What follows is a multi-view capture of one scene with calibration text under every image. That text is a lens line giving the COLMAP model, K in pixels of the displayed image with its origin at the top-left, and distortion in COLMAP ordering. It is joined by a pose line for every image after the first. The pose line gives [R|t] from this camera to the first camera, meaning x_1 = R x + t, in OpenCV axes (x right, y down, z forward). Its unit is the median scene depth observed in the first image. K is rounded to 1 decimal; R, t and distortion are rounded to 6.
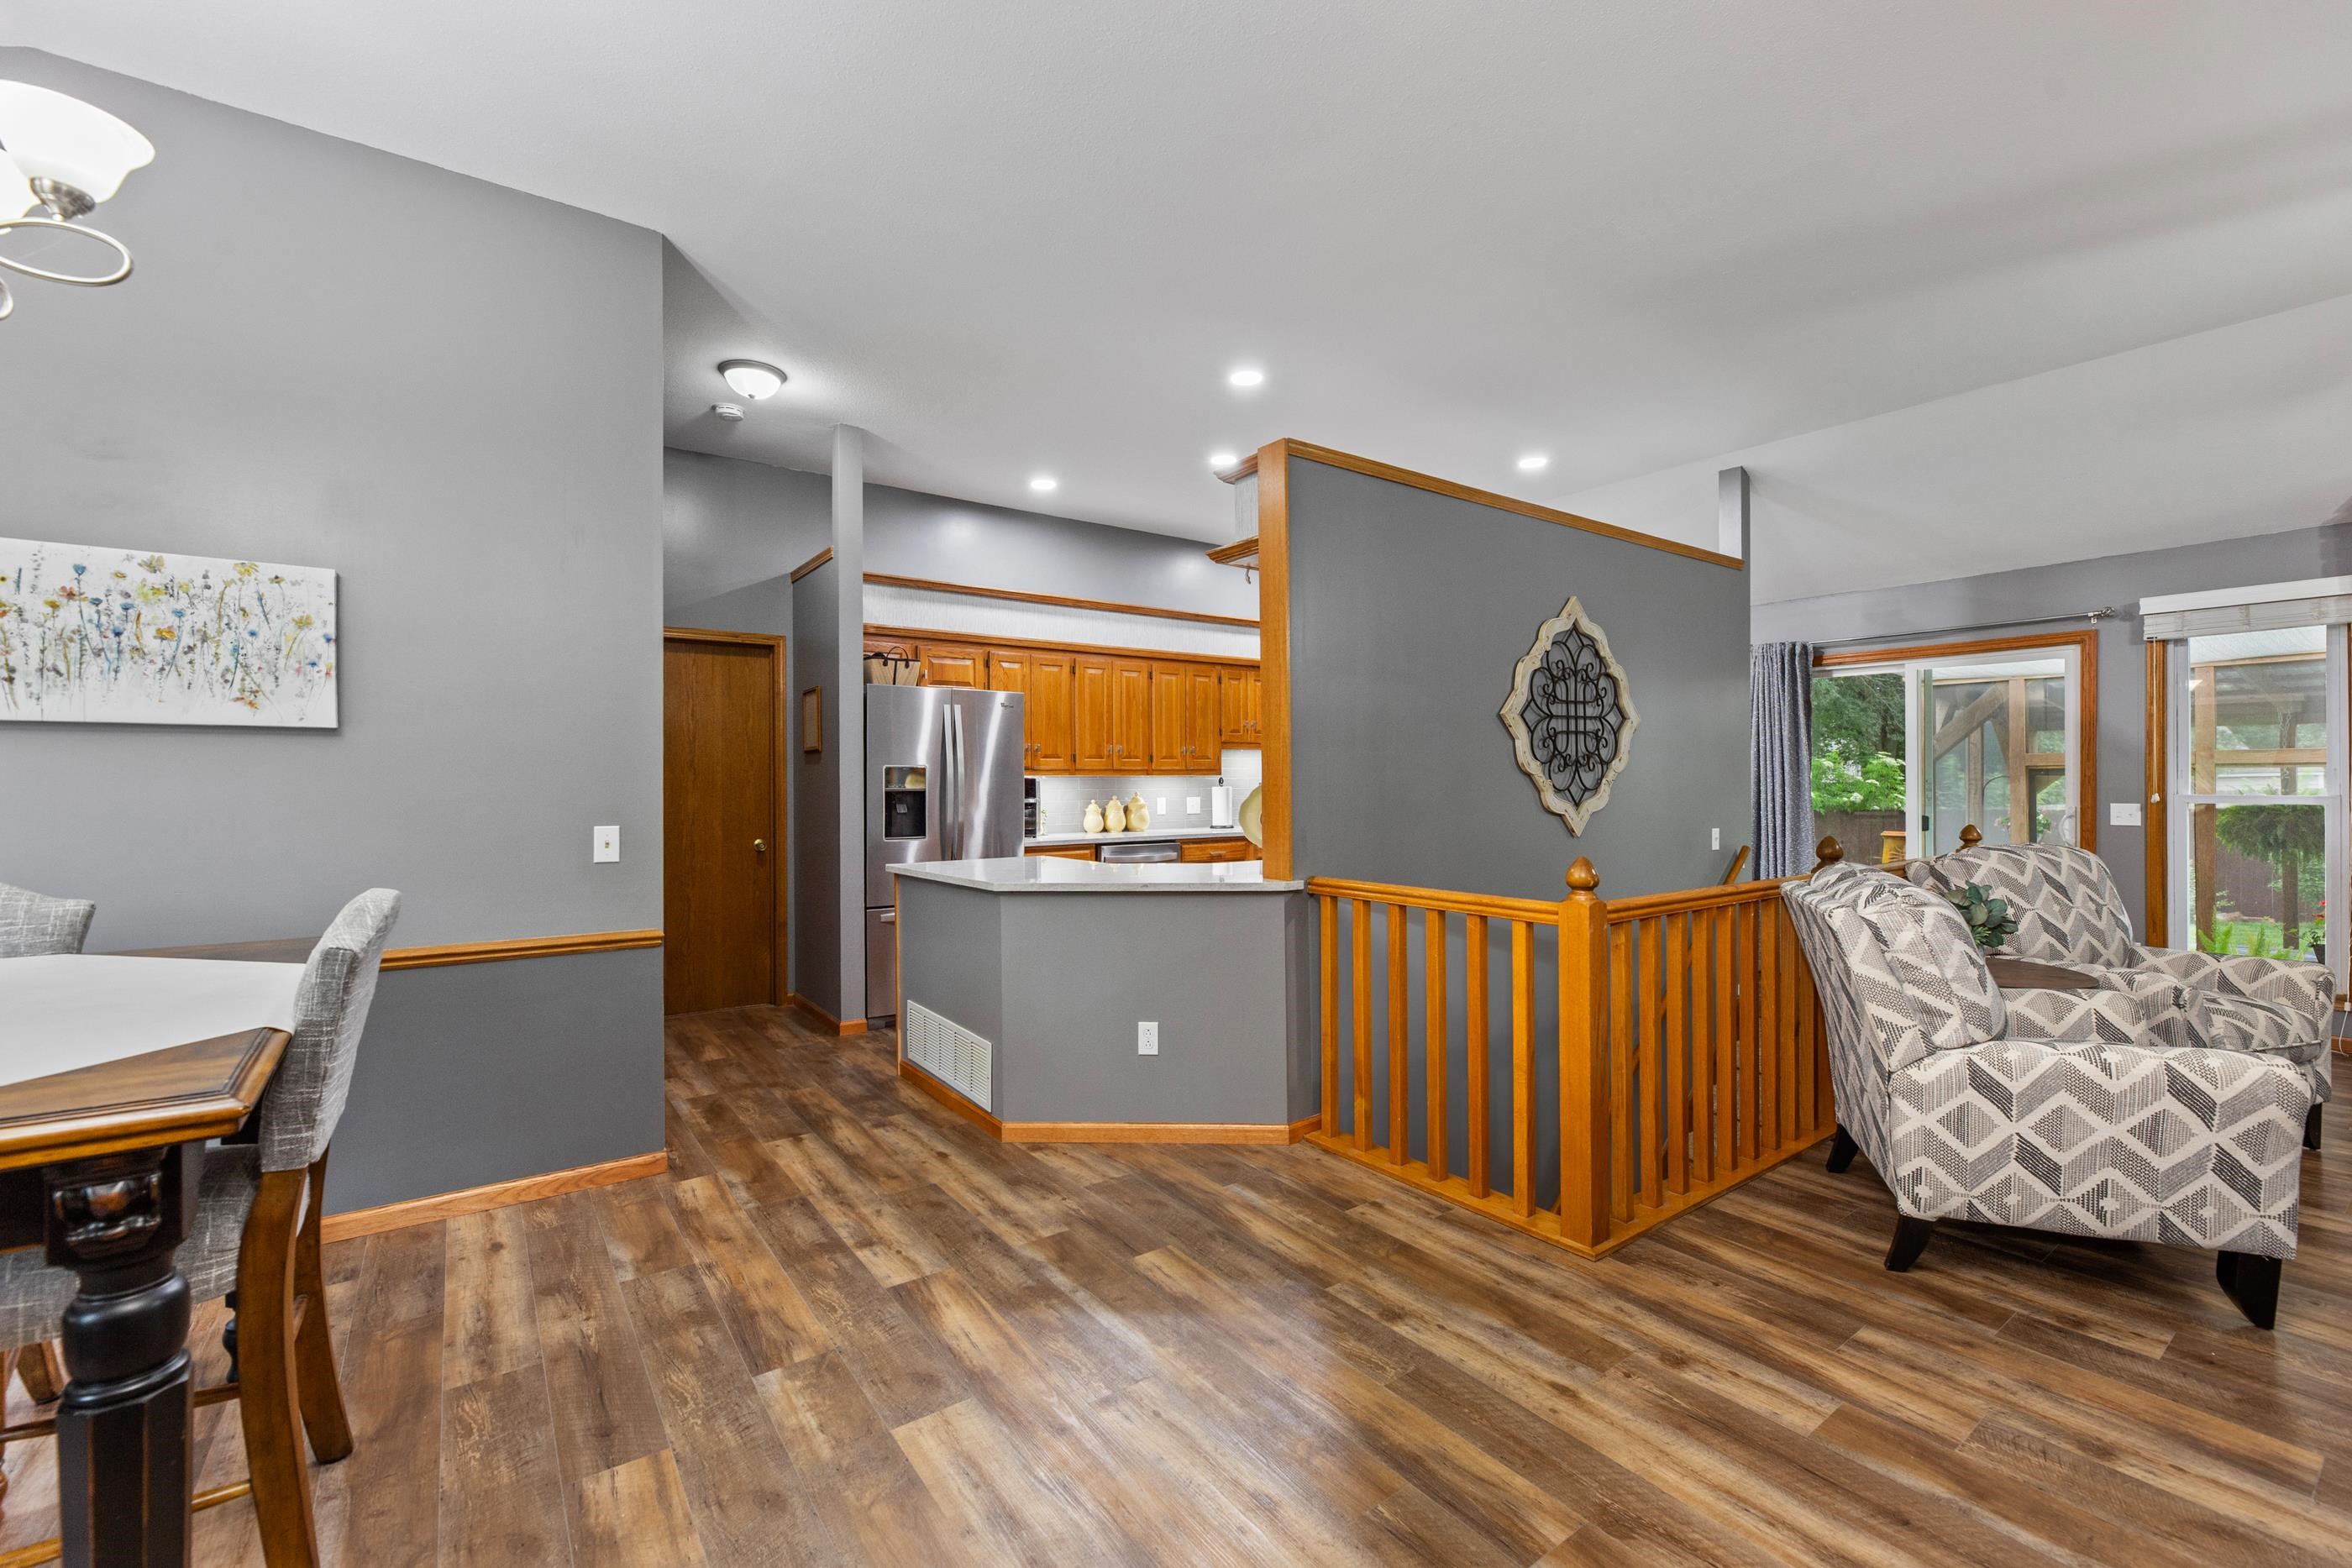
lens RADIAL K [[988.2, 0, 1168.3], [0, 988.2, 775.6], [0, 0, 1]] dist [-0.000734, 0.000268]
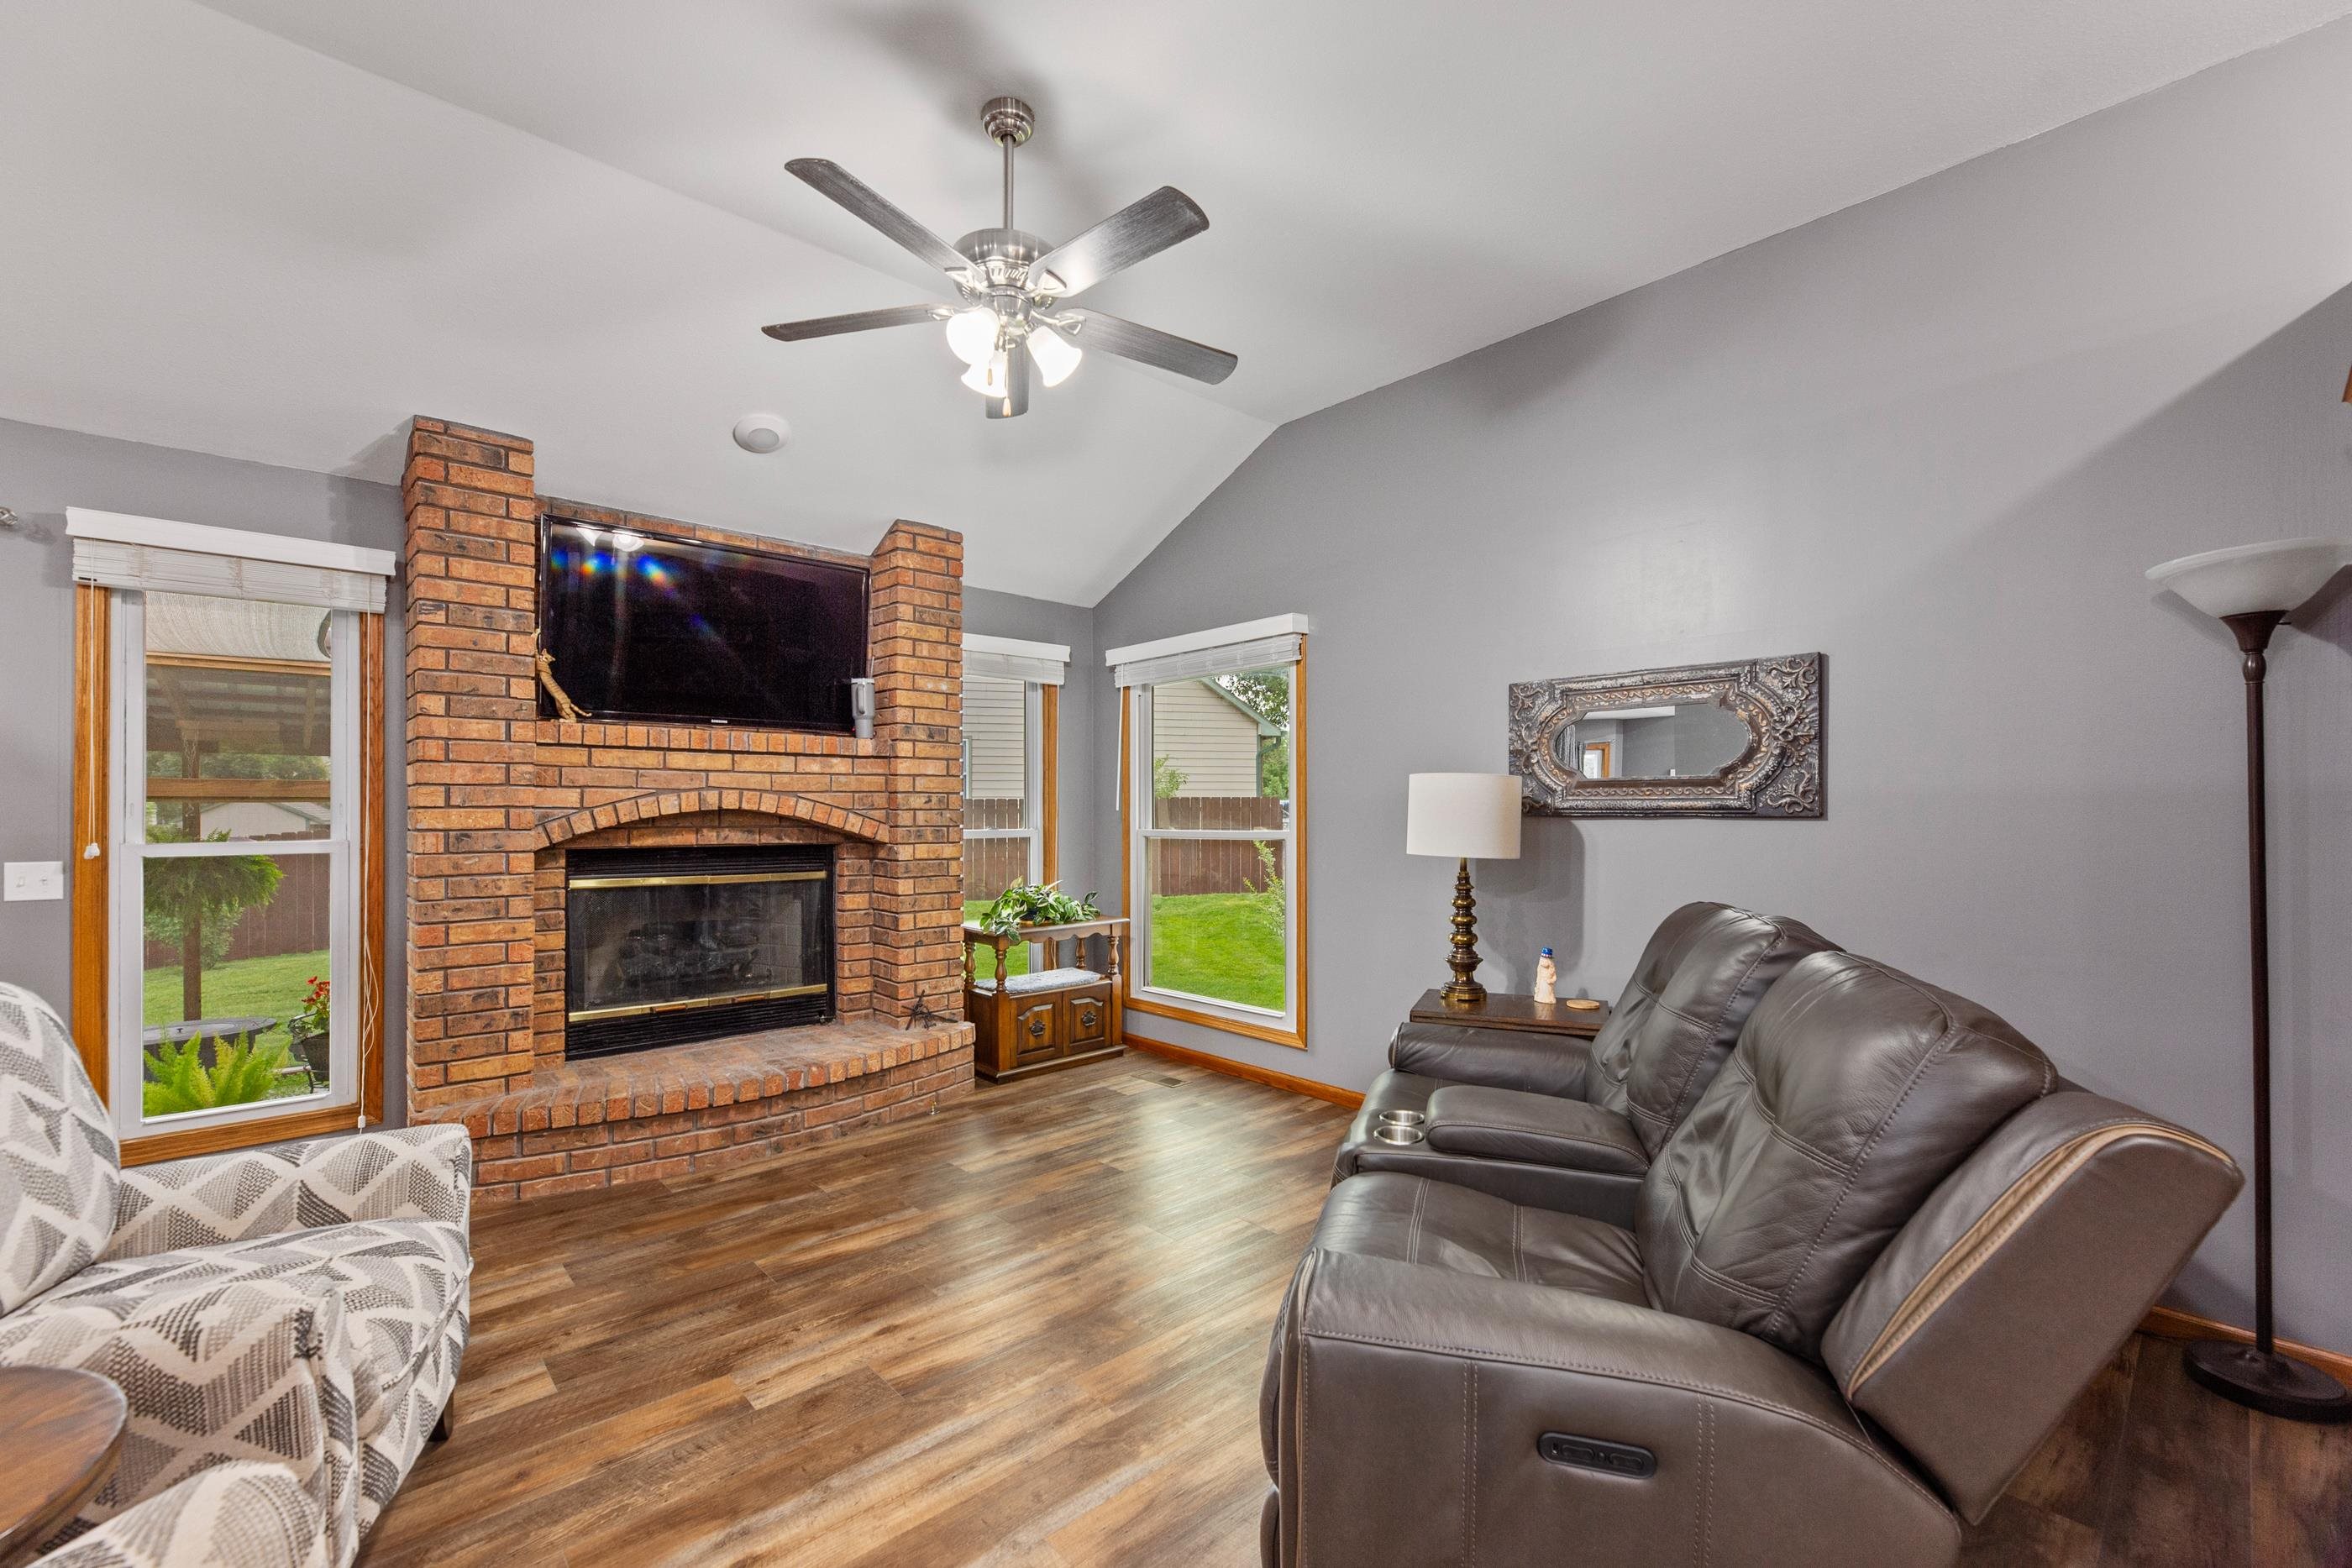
lens RADIAL K [[977.4, 0, 1166.0], [0, 977.4, 800.6], [0, 0, 1]] dist [-0.001024, -0.000266]
pose [[-0.108817, 0.011822, 0.993991, 0.404411], [-0.003075, 0.999920, -0.012229, -0.002364], [-0.994057, -0.004387, -0.108772, 0.490896]]
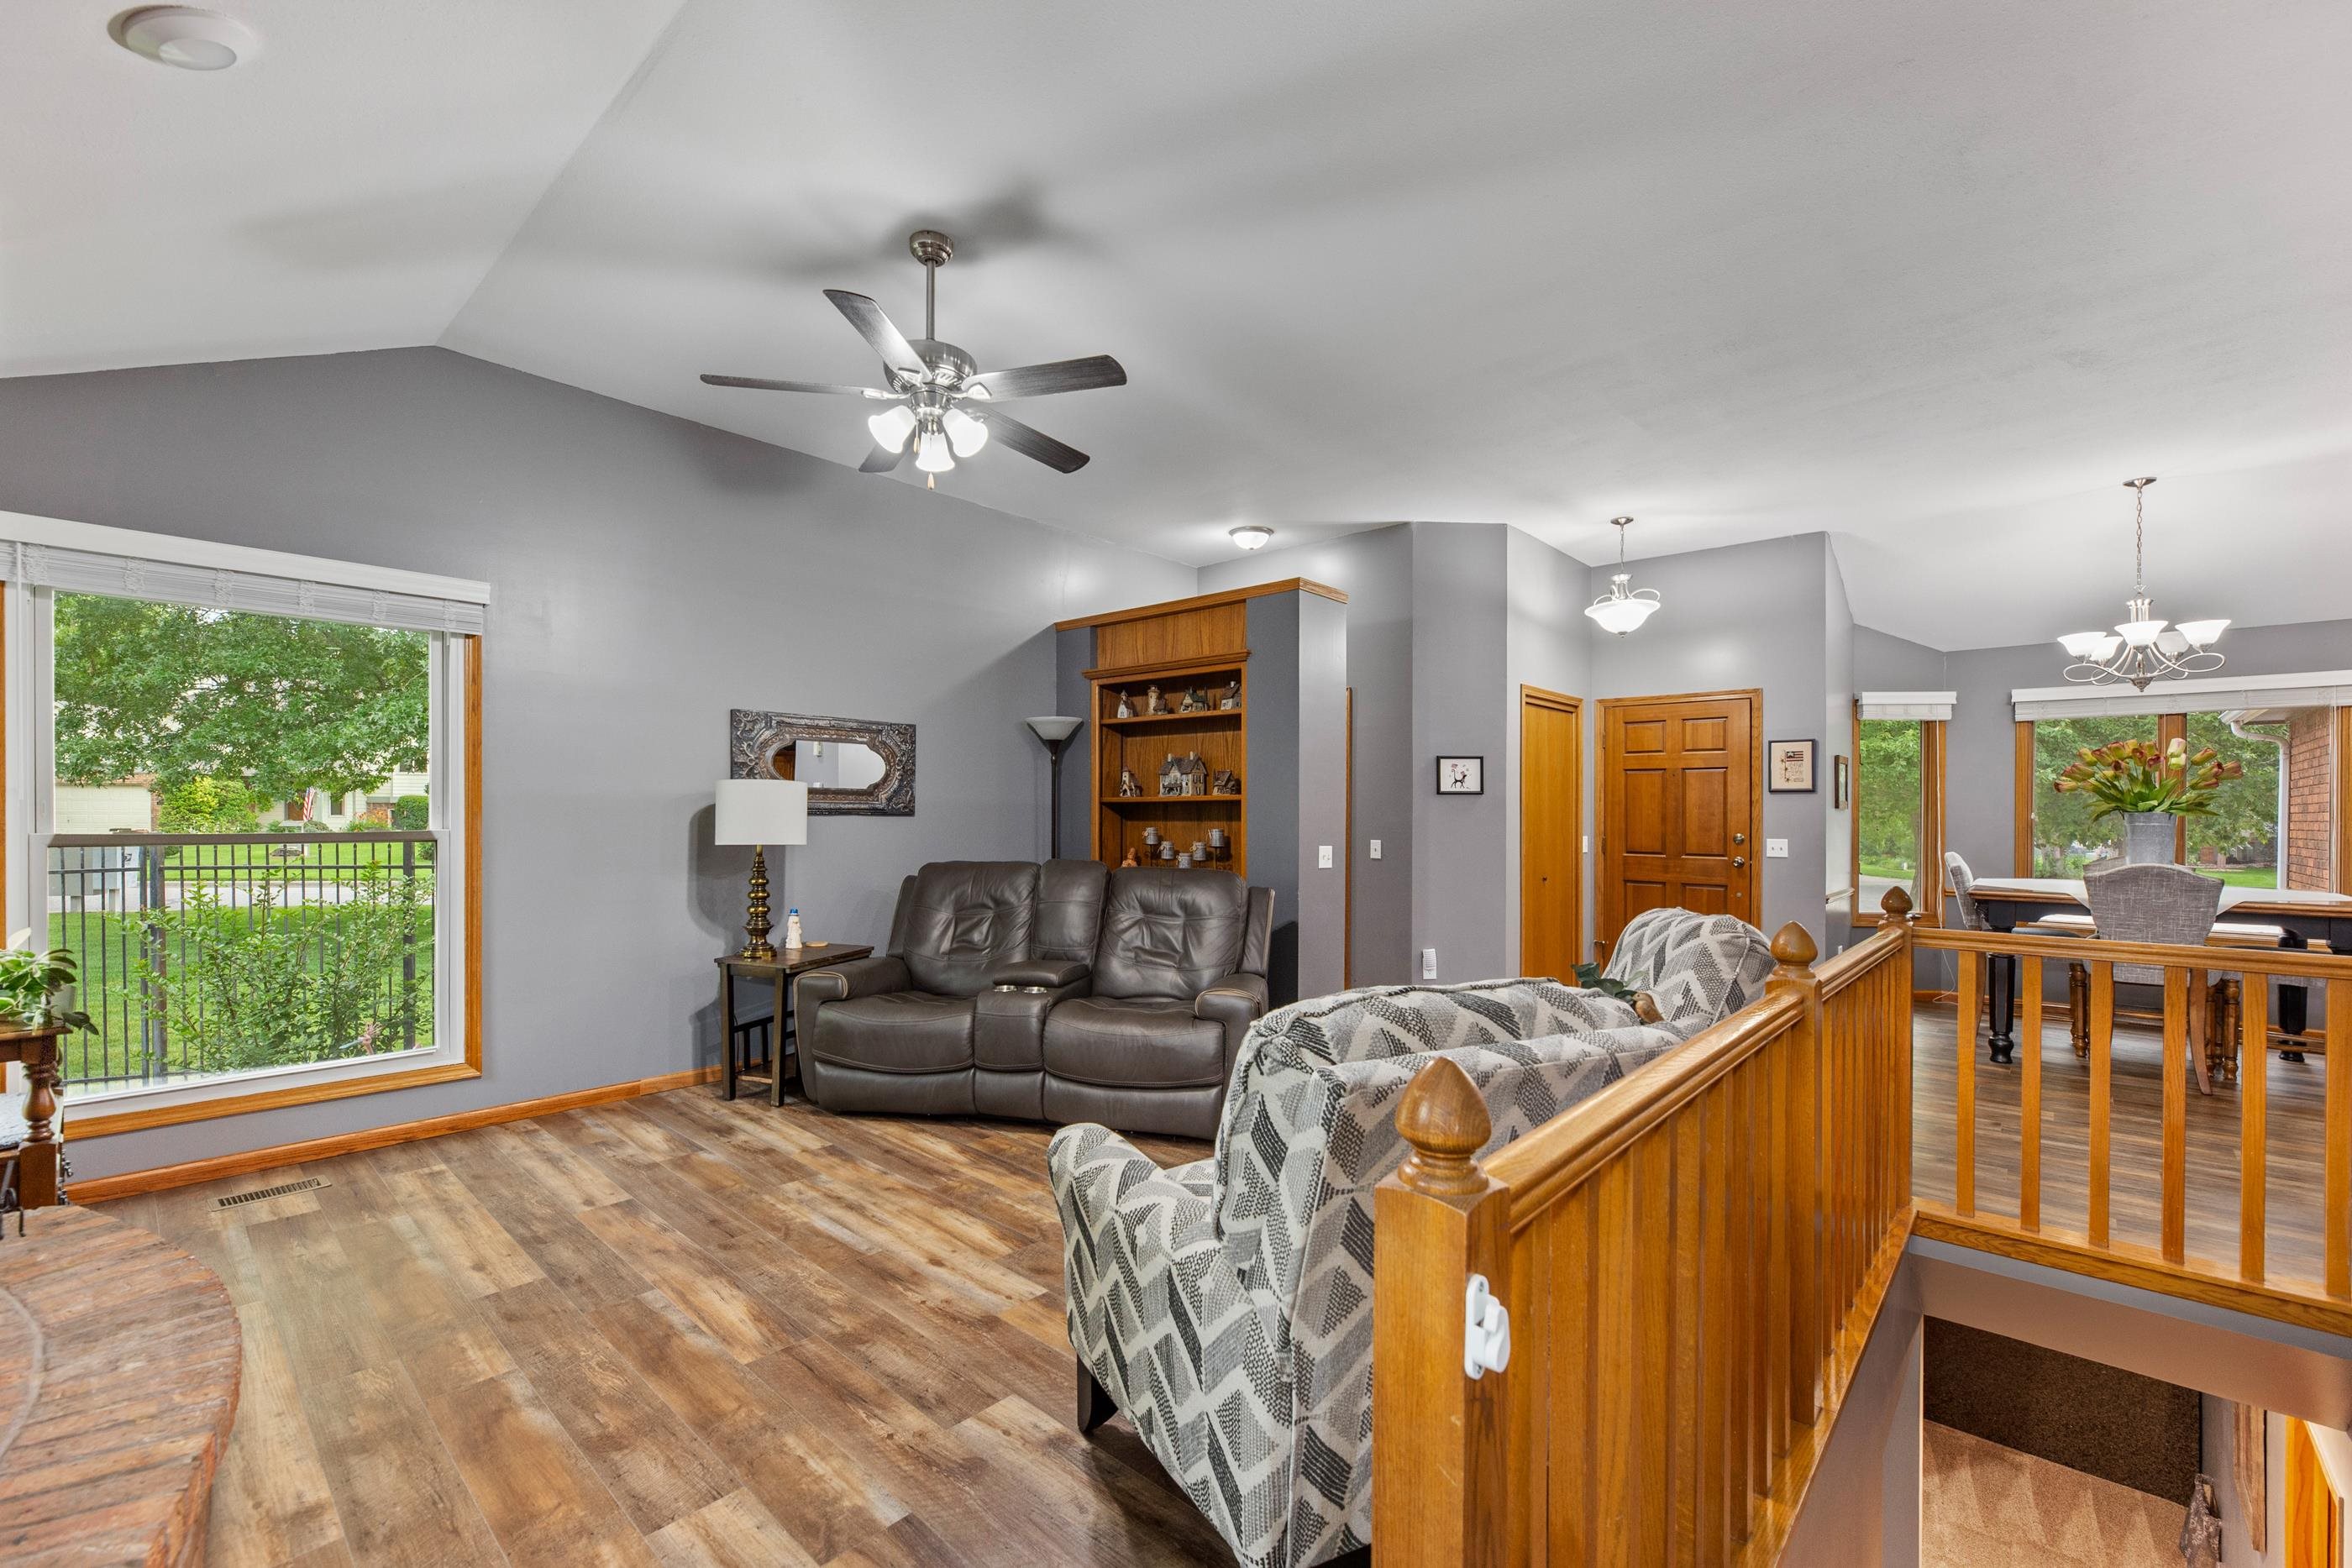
lens RADIAL K [[977.4, 0, 1166.0], [0, 977.4, 800.6], [0, 0, 1]] dist [-0.001024, -0.000266]
pose [[-0.980011, -0.008060, -0.198778, 0.966318], [-0.004623, 0.999832, -0.017748, 0.002198], [0.198888, -0.016475, -0.979884, 1.254555]]
